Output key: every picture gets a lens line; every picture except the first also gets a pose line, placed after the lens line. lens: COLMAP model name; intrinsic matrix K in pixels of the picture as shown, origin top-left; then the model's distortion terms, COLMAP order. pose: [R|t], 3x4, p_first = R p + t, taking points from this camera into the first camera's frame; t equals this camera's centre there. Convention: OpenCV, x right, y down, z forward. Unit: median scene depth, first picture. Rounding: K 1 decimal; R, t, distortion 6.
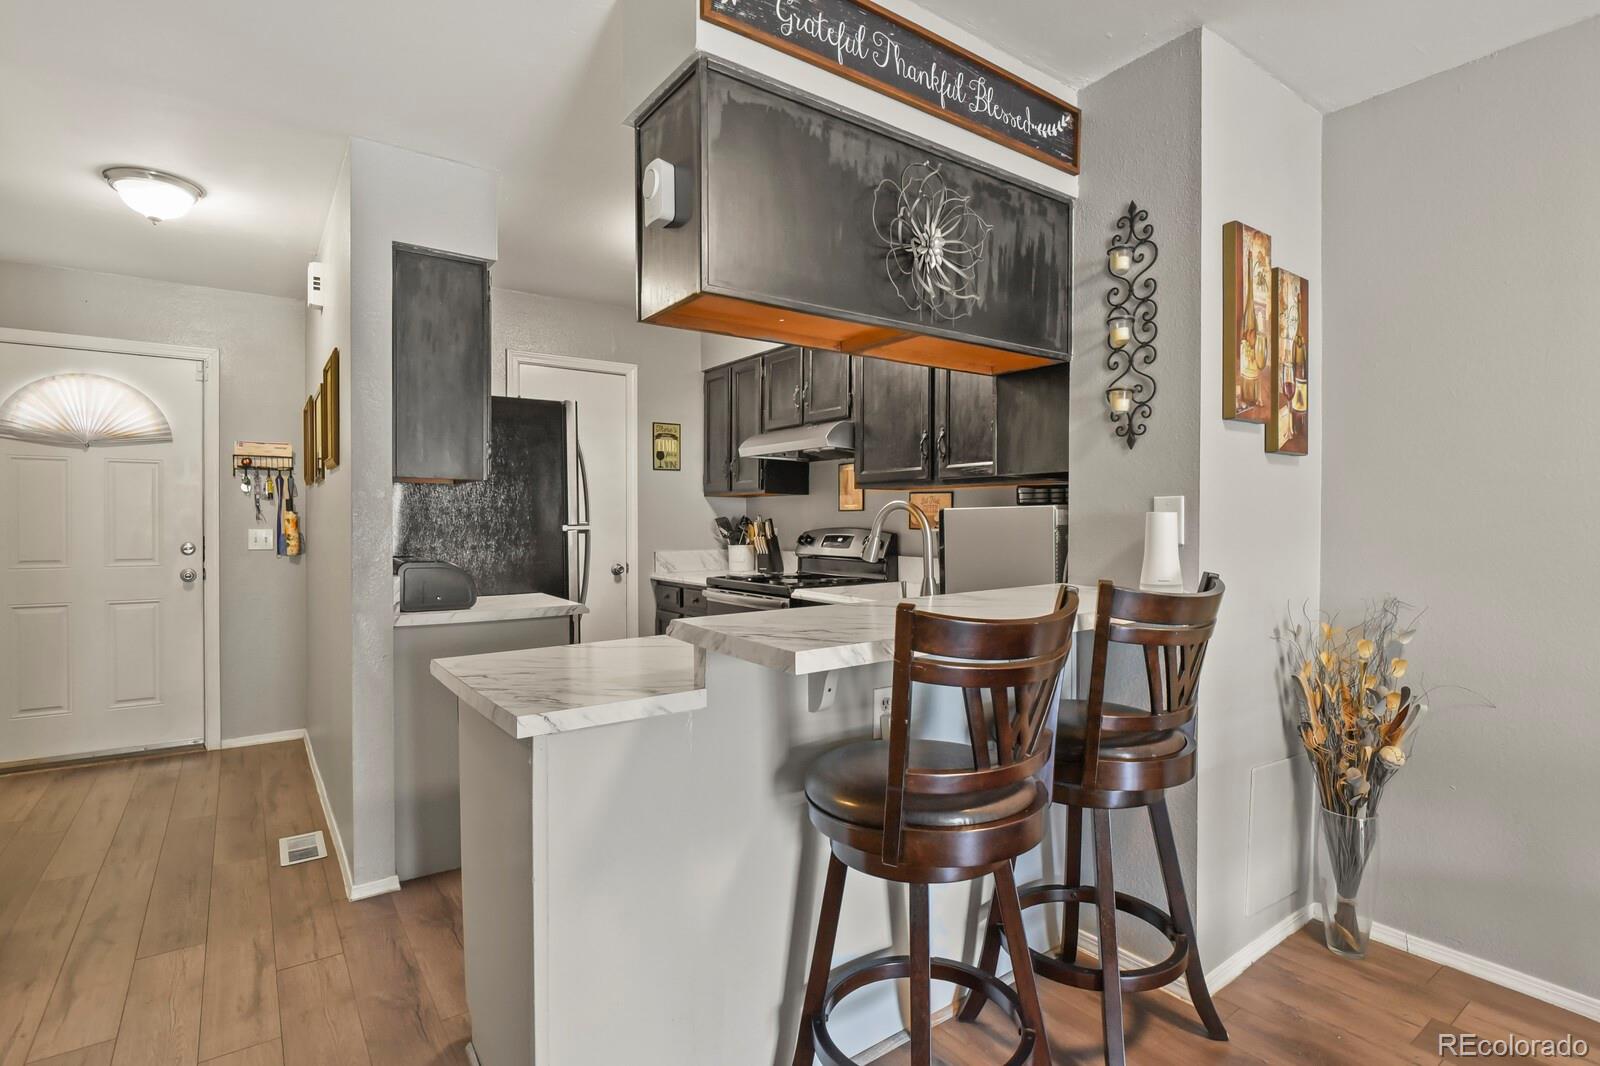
lens RADIAL K [[778.1, 0, 808.4], [0, 778.1, 527.6], [0, 0, 1]] dist [-0.001317, -0.009496]
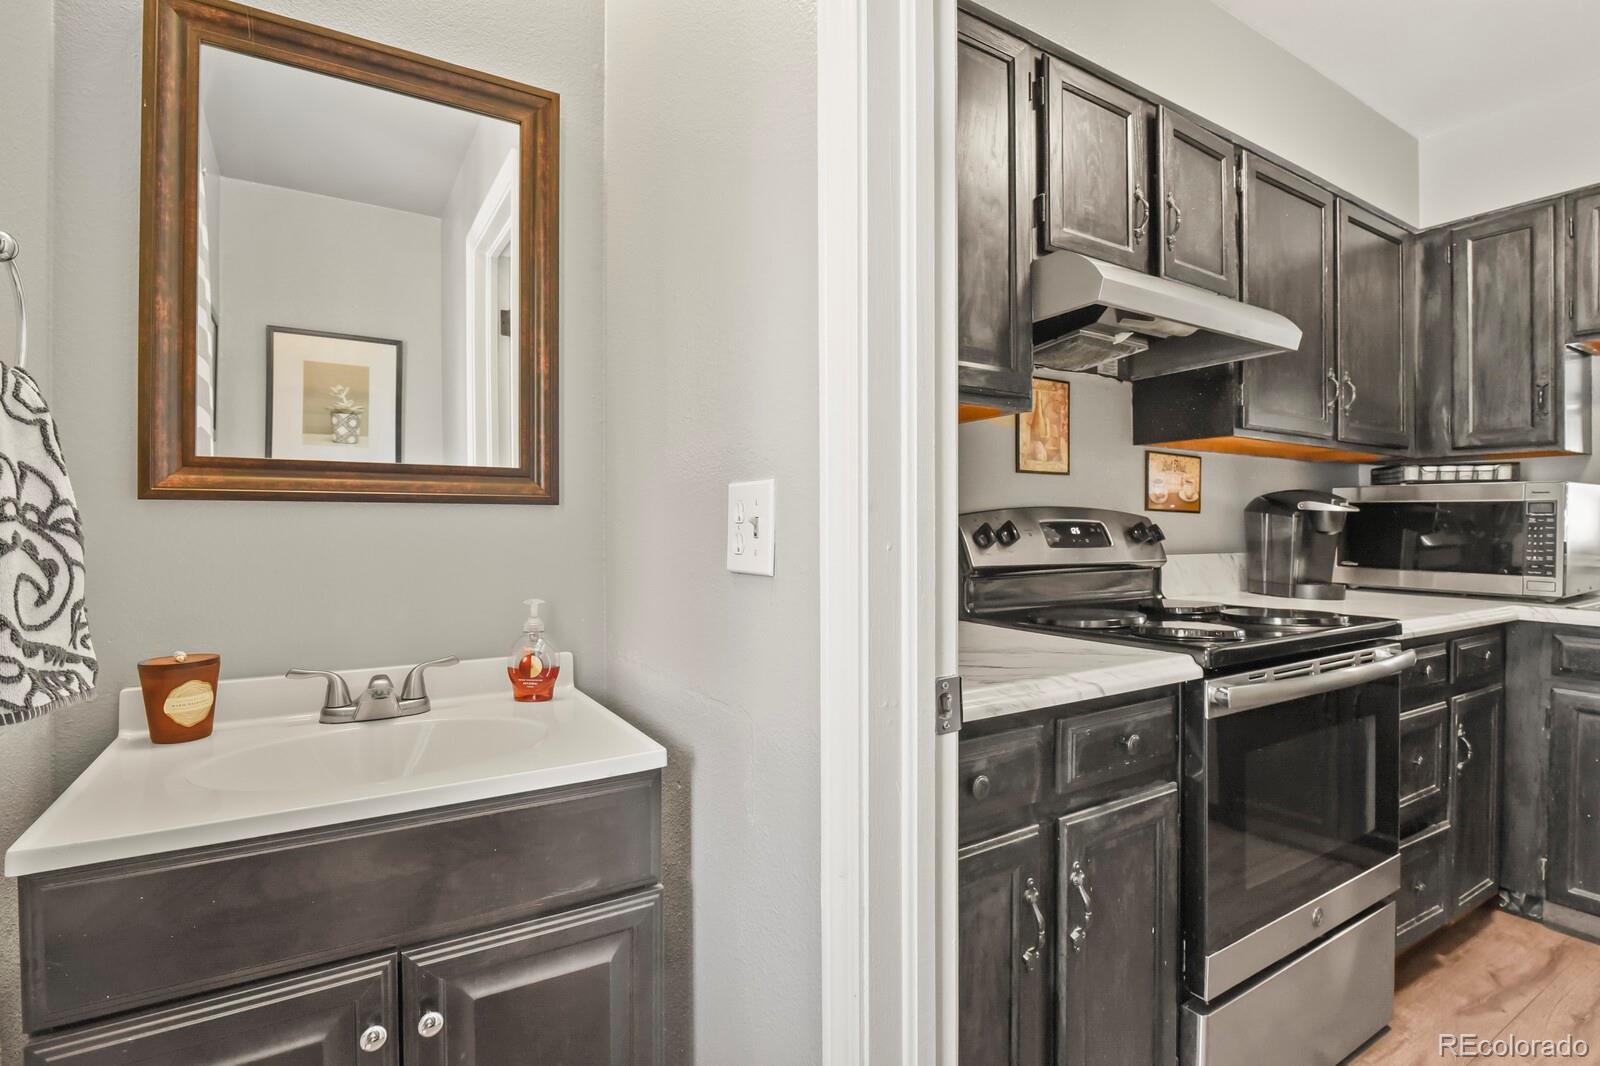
lens RADIAL K [[778.1, 0, 808.4], [0, 778.1, 527.6], [0, 0, 1]] dist [-0.001317, -0.009496]
pose [[0.070478, -0.001920, 0.997511, -0.515855], [0.011600, 0.999932, 0.001105, 0.012385], [-0.997446, 0.011493, 0.070495, 1.265678]]
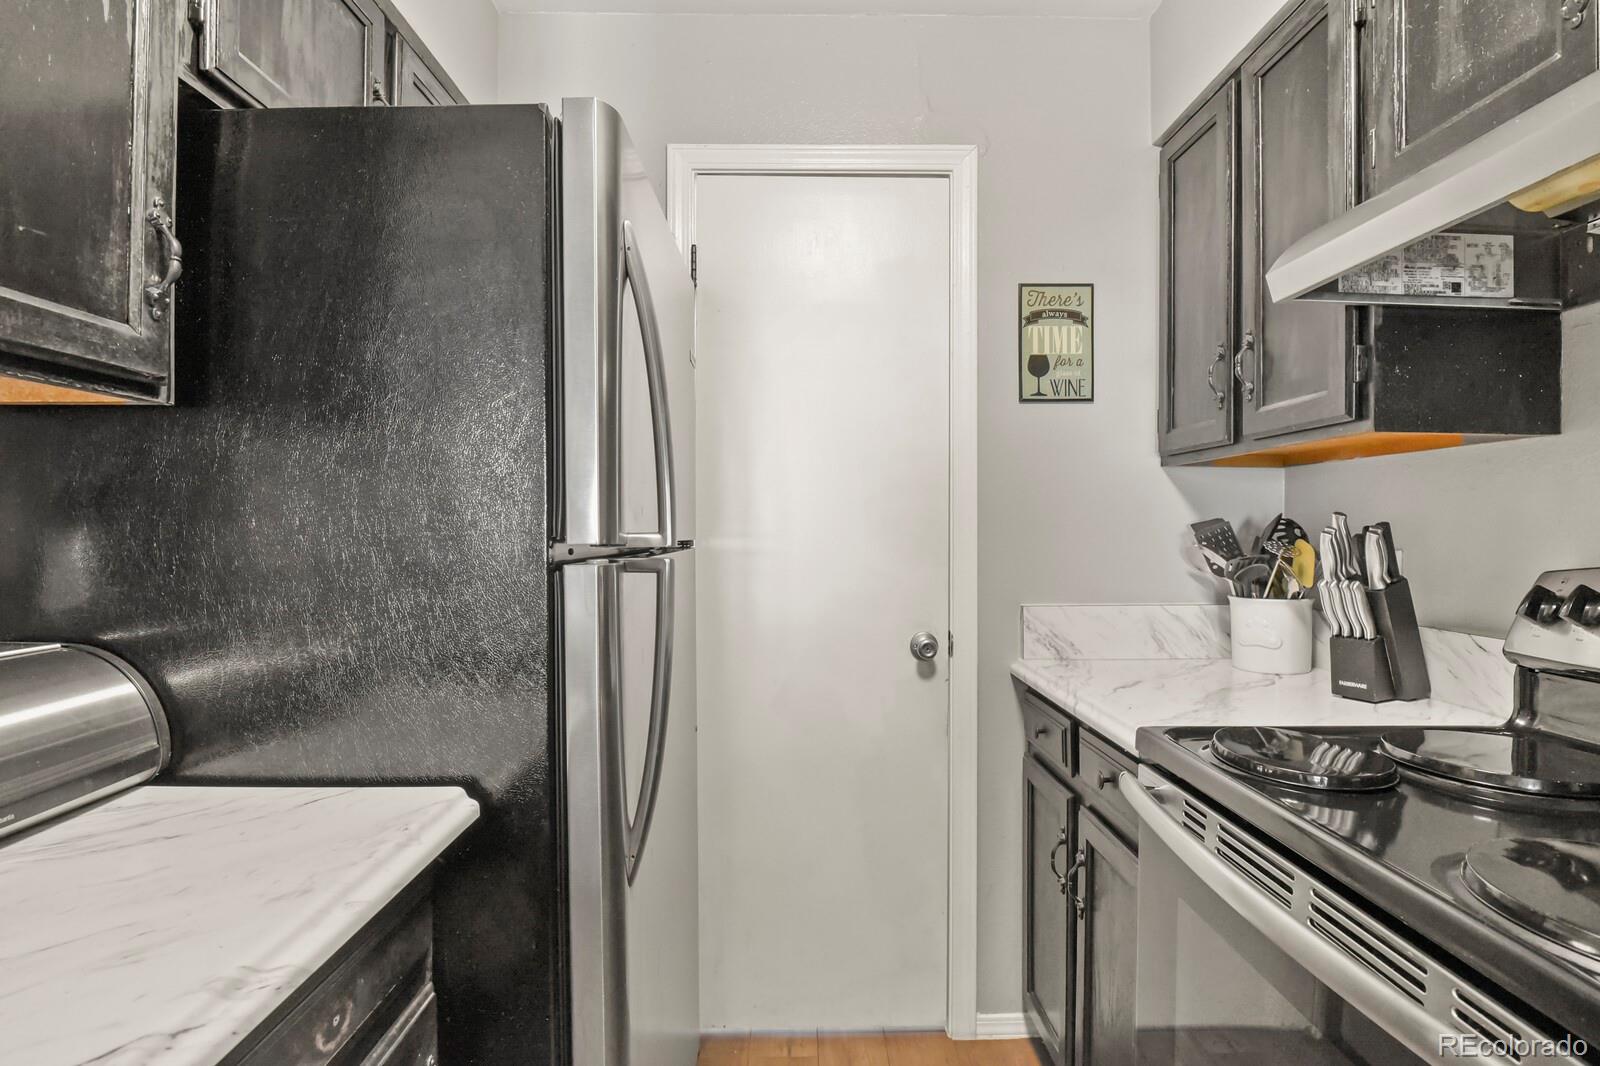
lens RADIAL K [[766.8, 0, 815.3], [0, 766.8, 528.9], [0, 0, 1]] dist [-0.004865, -0.009477]
pose [[0.817734, 0.002511, -0.575591, -0.072816], [-0.006446, 0.999968, -0.004795, -0.007936], [0.575560, 0.007631, 0.817724, 0.776395]]
